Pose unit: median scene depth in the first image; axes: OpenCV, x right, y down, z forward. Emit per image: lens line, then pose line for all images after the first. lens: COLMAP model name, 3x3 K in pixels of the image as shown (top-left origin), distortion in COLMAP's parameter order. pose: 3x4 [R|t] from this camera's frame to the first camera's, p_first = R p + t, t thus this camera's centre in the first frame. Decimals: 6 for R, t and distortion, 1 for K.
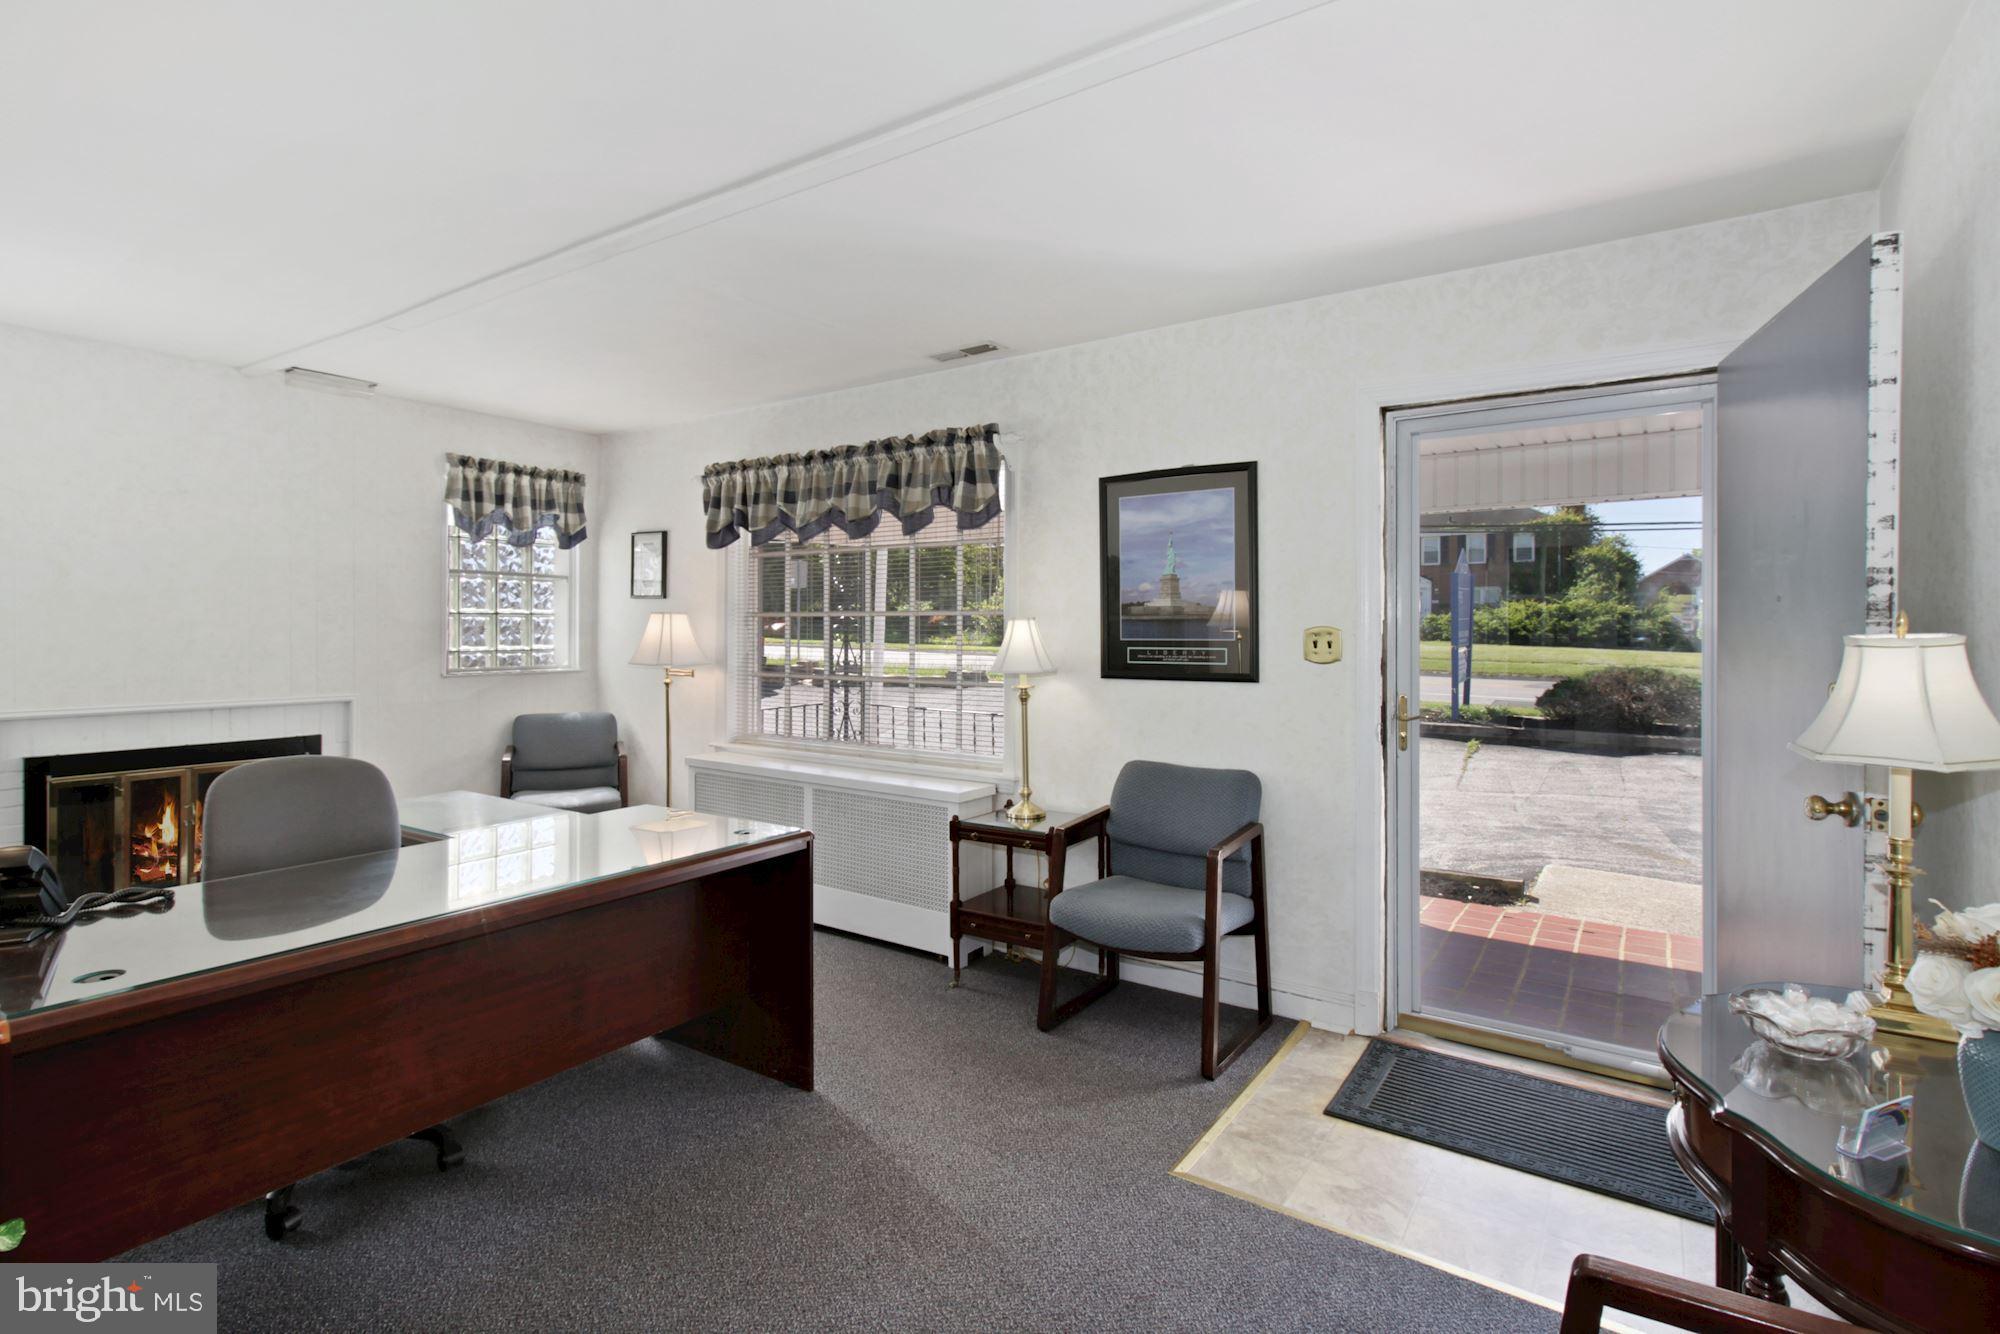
lens RADIAL K [[948.5, 0, 1000.0], [0, 948.5, 646.7], [0, 0, 1]] dist [-0.001220, 0.000065]
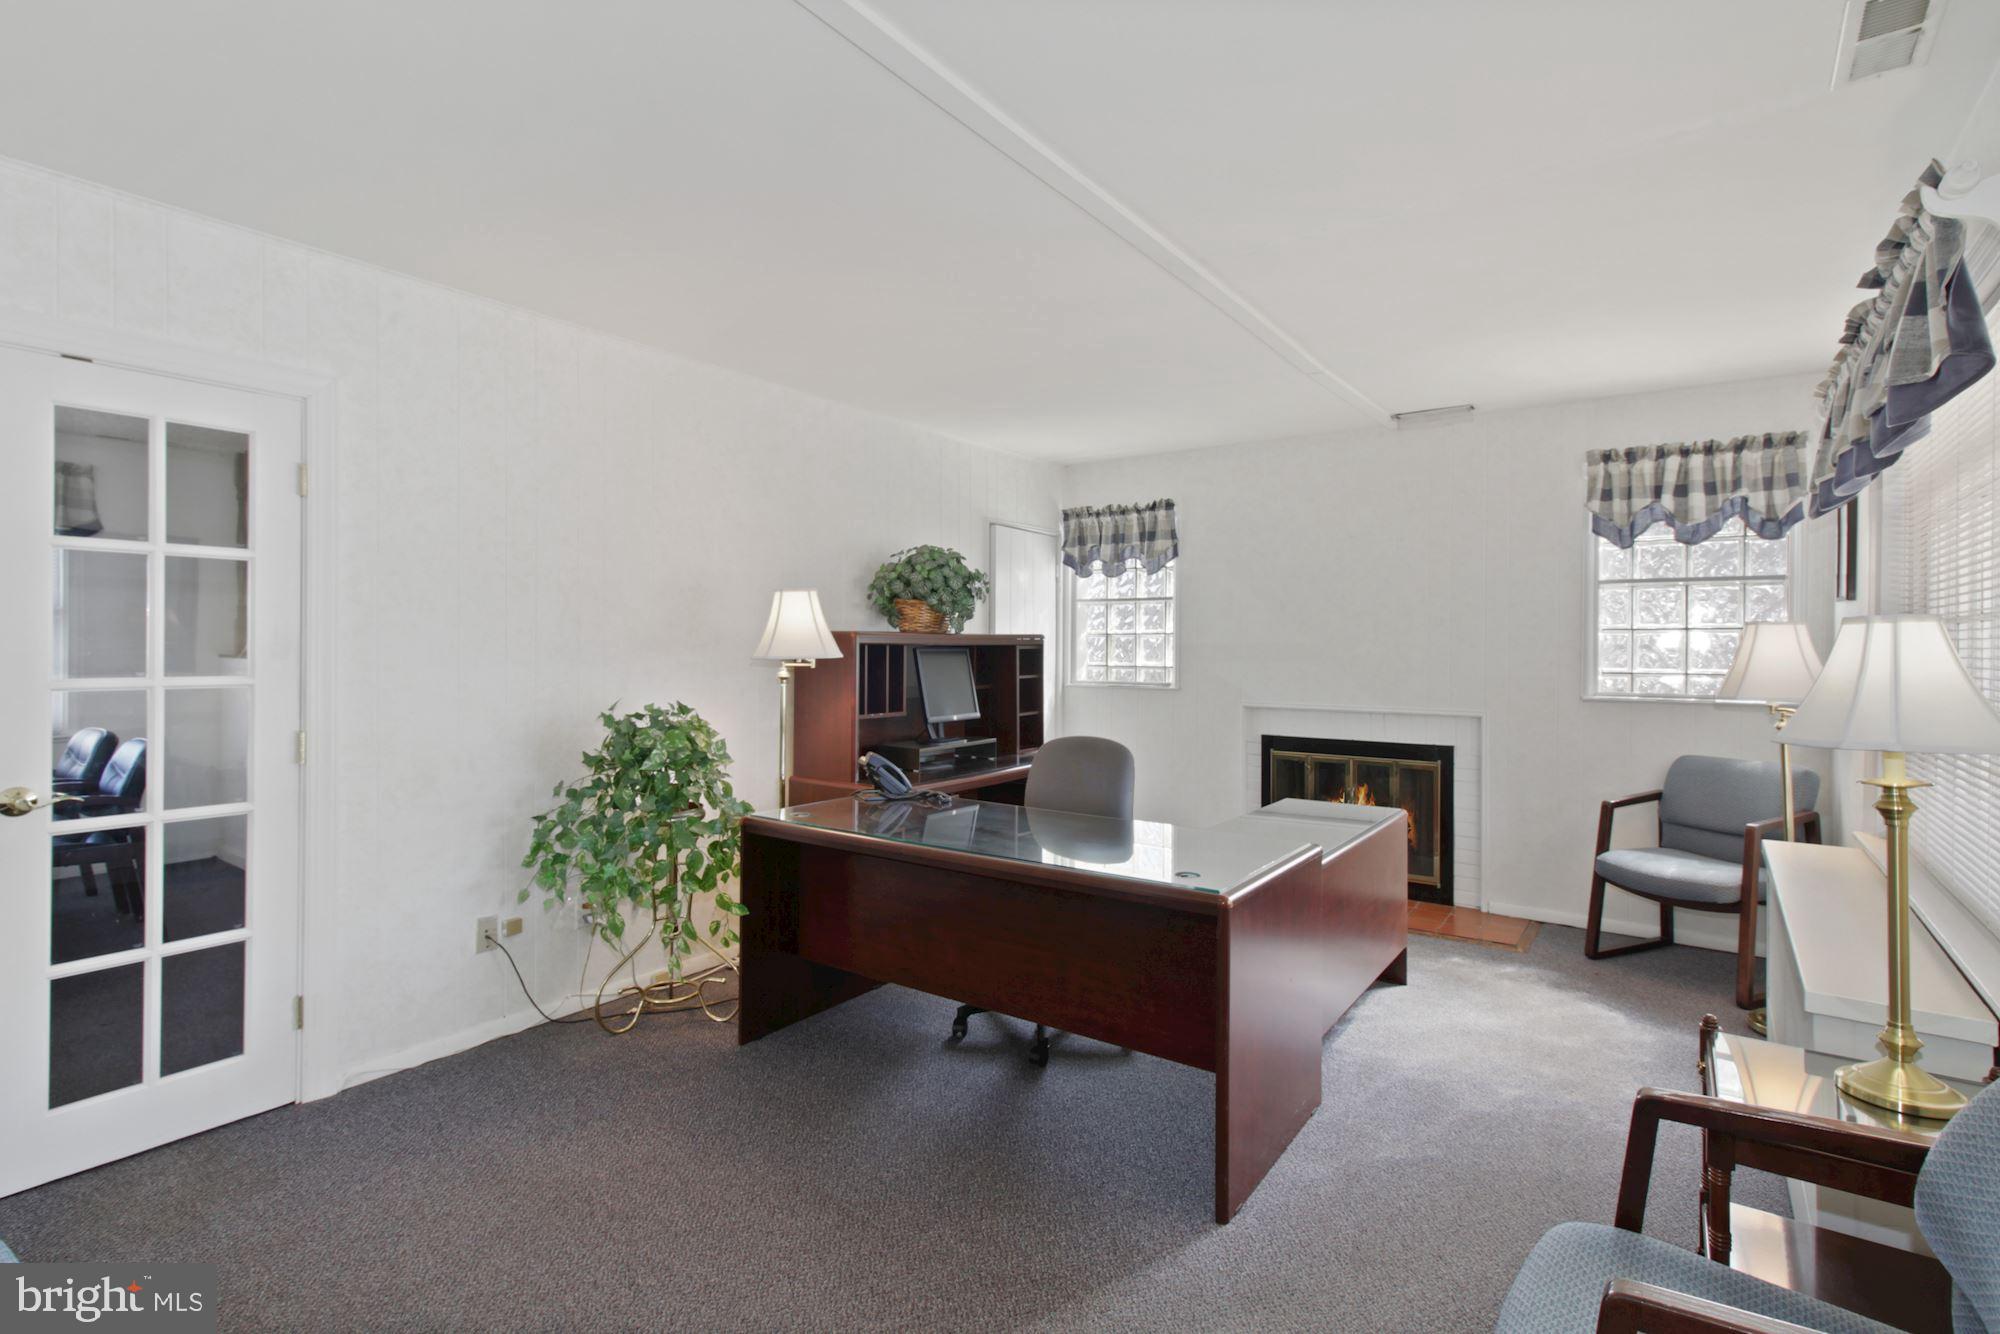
lens RADIAL K [[948.5, 0, 1001.1], [0, 948.5, 652.1], [0, 0, 1]] dist [-0.001220, 0.000065]
pose [[-0.030838, 0.002801, -0.999520, 0.366915], [-0.015751, 0.999871, 0.003288, -0.008308], [0.999400, 0.015845, -0.030790, 0.507442]]
